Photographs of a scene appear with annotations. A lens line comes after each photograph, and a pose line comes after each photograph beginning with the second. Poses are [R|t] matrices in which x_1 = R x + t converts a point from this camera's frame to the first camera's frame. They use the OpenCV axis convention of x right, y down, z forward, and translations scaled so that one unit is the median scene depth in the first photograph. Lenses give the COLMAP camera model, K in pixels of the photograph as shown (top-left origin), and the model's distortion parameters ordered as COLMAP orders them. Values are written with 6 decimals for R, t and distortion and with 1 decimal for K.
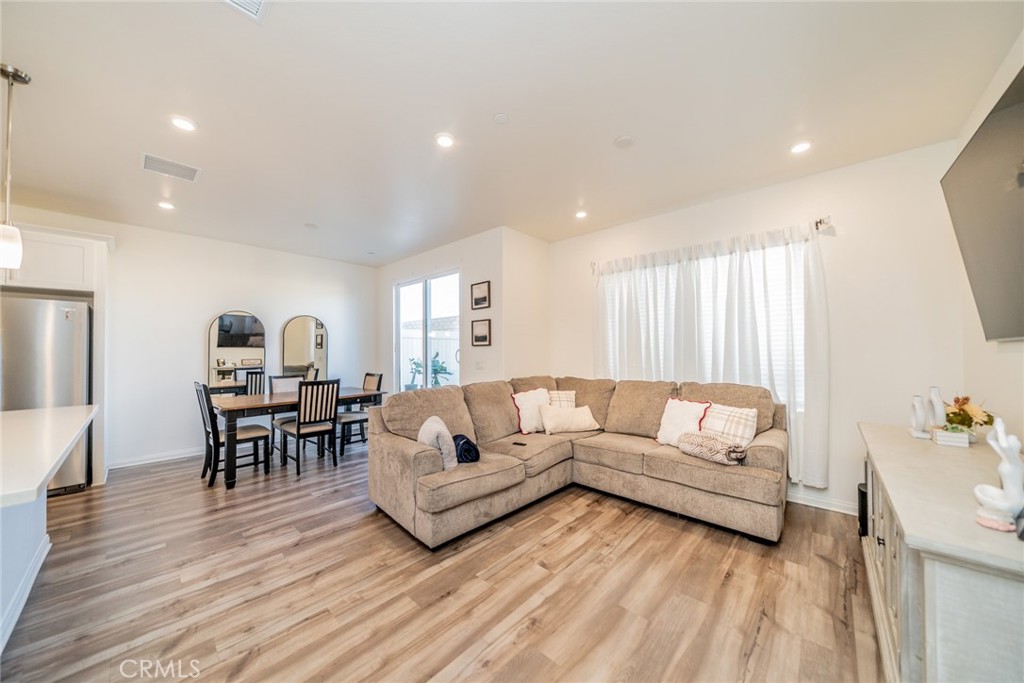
lens RADIAL K [[350.6, 0, 511.7], [0, 350.6, 341.6], [0, 0, 1]] dist [-0.008655, 0.000367]
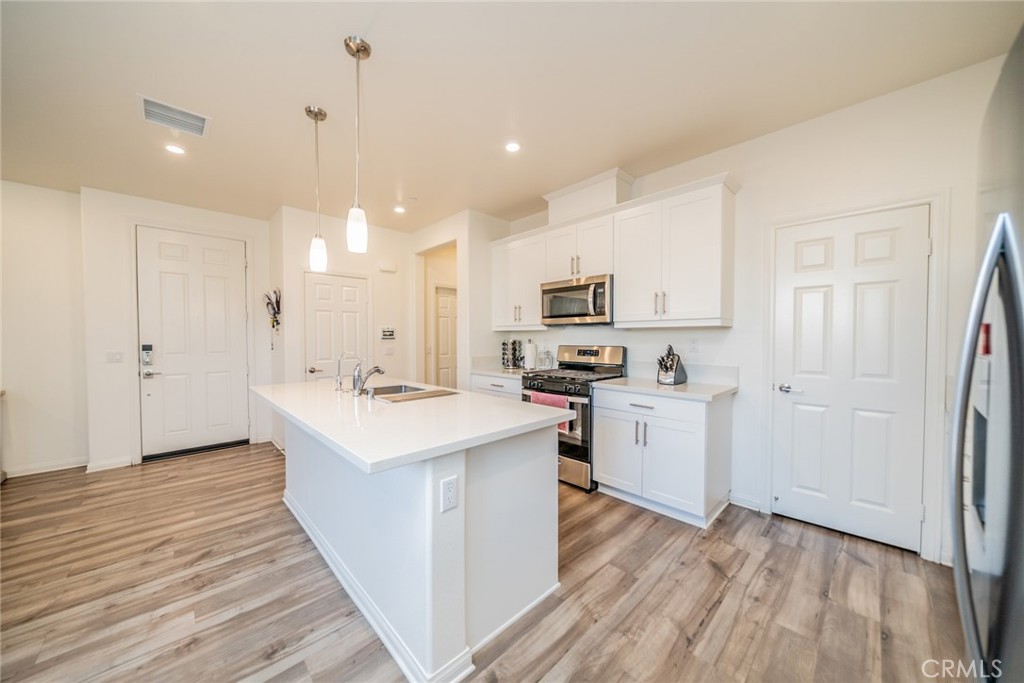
lens RADIAL K [[350.6, 0, 508.2], [0, 350.6, 346.2], [0, 0, 1]] dist [-0.008655, 0.000367]
pose [[-0.998349, 0.001670, 0.057413, -1.757693], [0.001856, 0.999993, 0.003179, 0.047458], [-0.057408, 0.003280, -0.998345, 1.786502]]
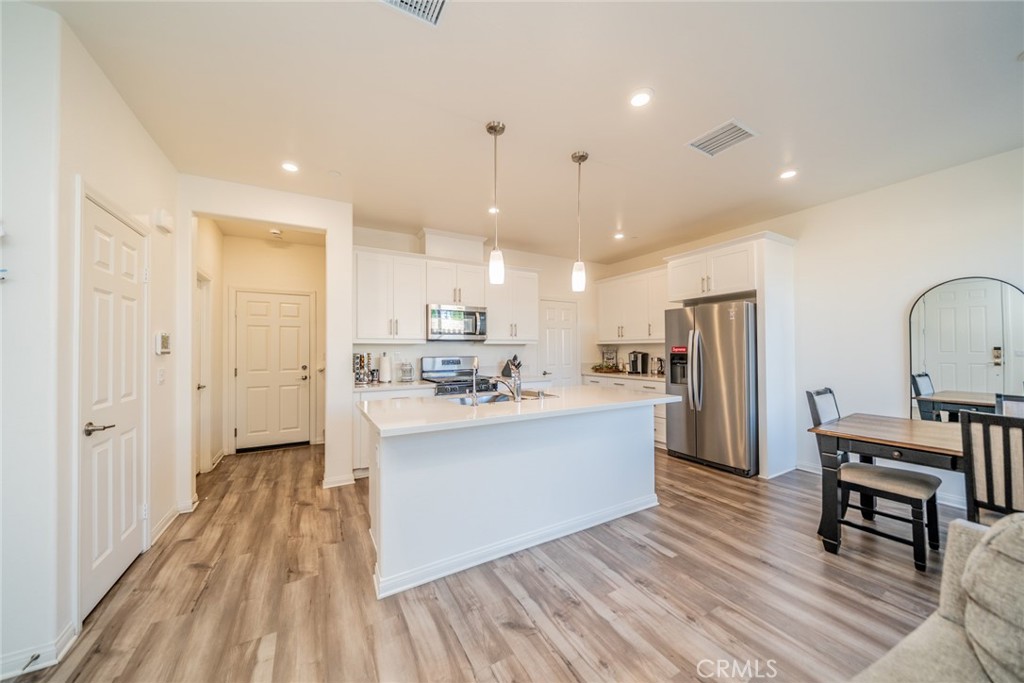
lens RADIAL K [[350.6, 0, 507.5], [0, 350.6, 344.9], [0, 0, 1]] dist [-0.008655, 0.000367]
pose [[-0.312323, -0.010404, -0.949919, 0.036444], [0.032417, 0.999241, -0.021602, 0.032541], [0.949423, -0.037540, -0.311749, 1.054028]]
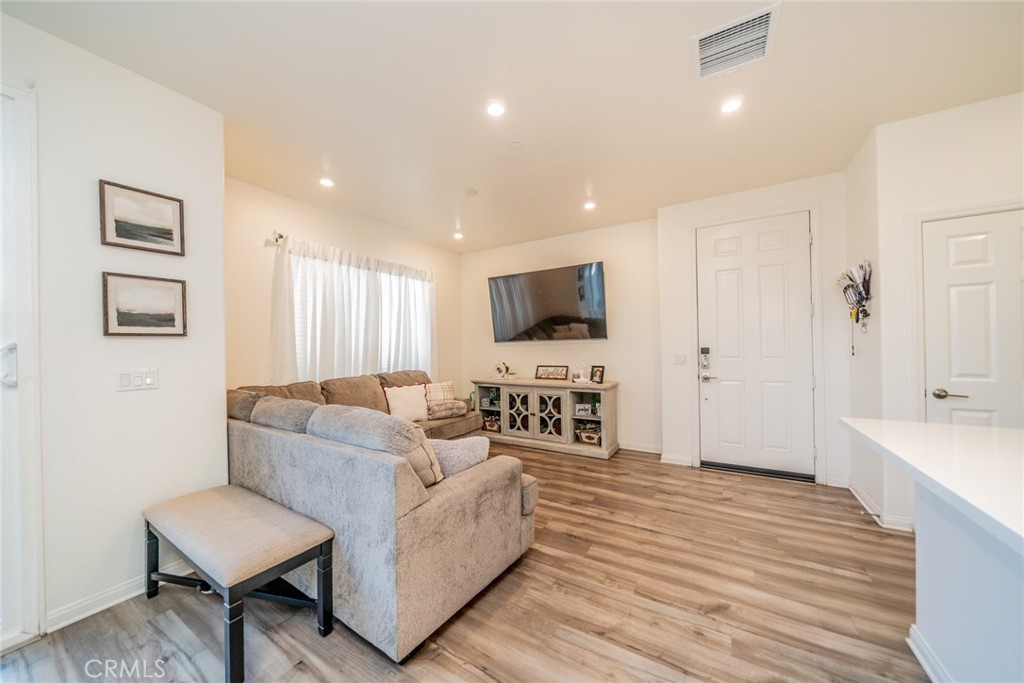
lens RADIAL K [[350.6, 0, 513.0], [0, 350.6, 344.5], [0, 0, 1]] dist [-0.008655, 0.000367]
pose [[-0.203399, 0.013218, 0.979007, -1.312768], [-0.006511, 0.999868, -0.014853, 0.057532], [-0.979074, -0.009396, -0.203286, 1.400621]]
